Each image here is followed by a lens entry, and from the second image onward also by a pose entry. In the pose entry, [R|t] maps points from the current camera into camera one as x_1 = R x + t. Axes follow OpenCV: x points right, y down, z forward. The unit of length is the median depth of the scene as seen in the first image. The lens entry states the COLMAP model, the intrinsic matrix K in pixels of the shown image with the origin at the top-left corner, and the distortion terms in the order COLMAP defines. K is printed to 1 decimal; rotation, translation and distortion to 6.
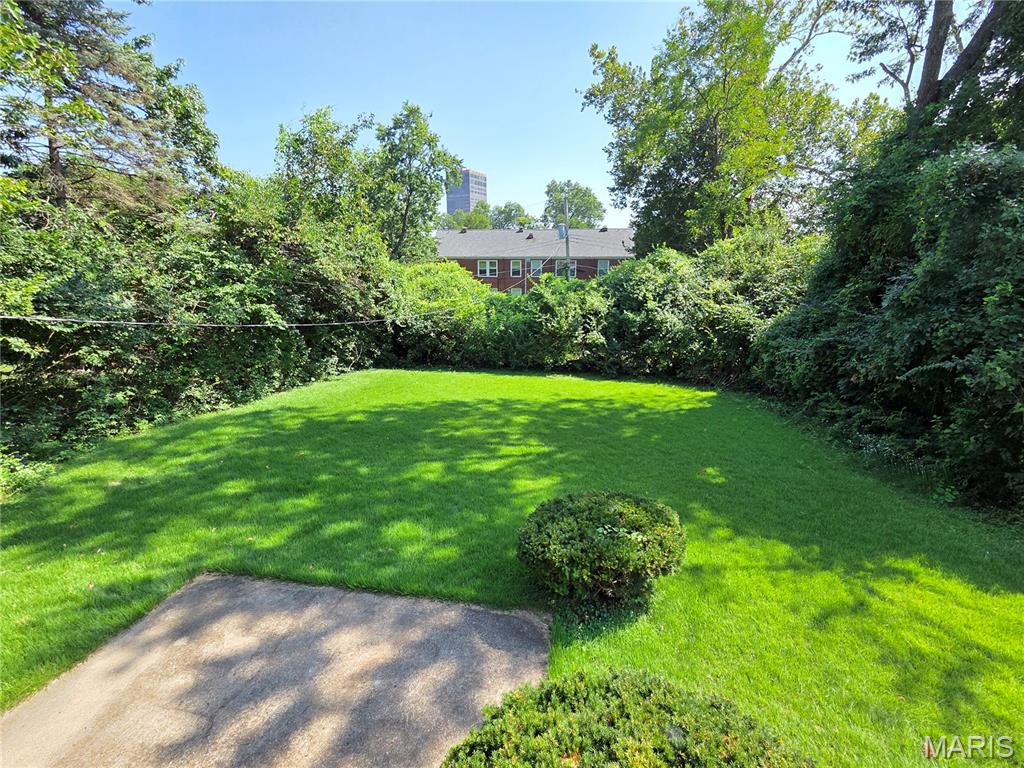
lens RADIAL K [[478.3, 0, 512.0], [0, 478.3, 384.0], [0, 0, 1]] dist [0.003911, 0.000112]
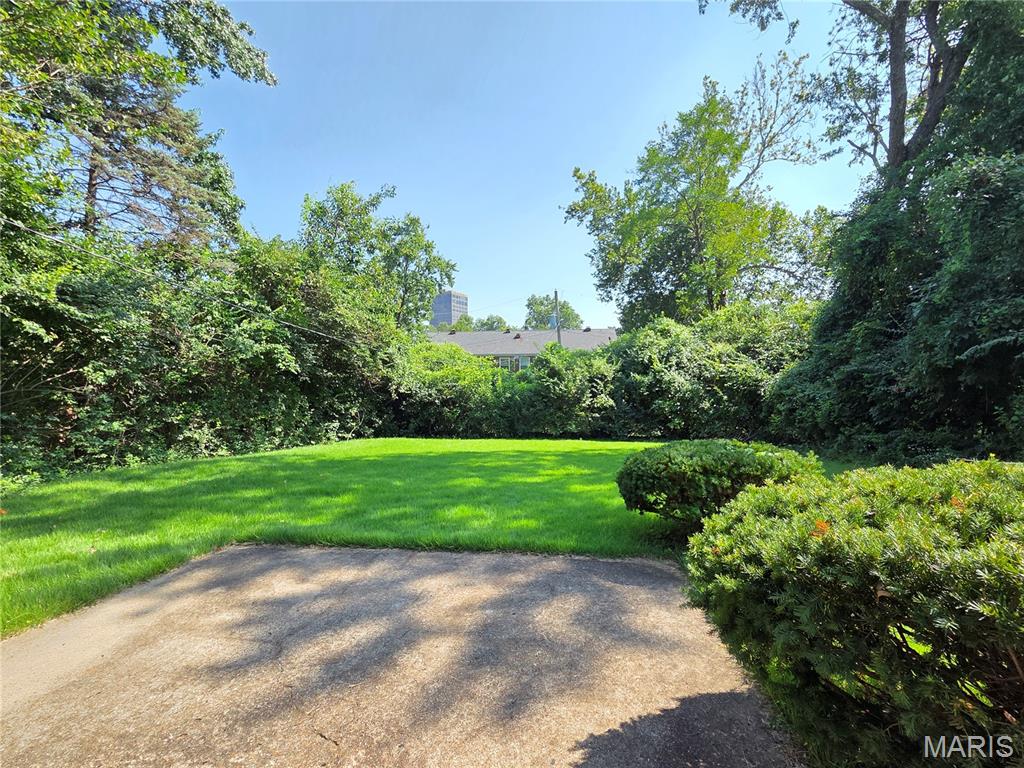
lens RADIAL K [[478.3, 0, 512.0], [0, 478.3, 384.0], [0, 0, 1]] dist [0.003911, 0.000112]
pose [[0.998917, -0.007842, 0.045861, -0.060729], [0.018398, 0.971935, -0.234529, 0.098306], [-0.042735, 0.235118, 0.971027, 0.036978]]
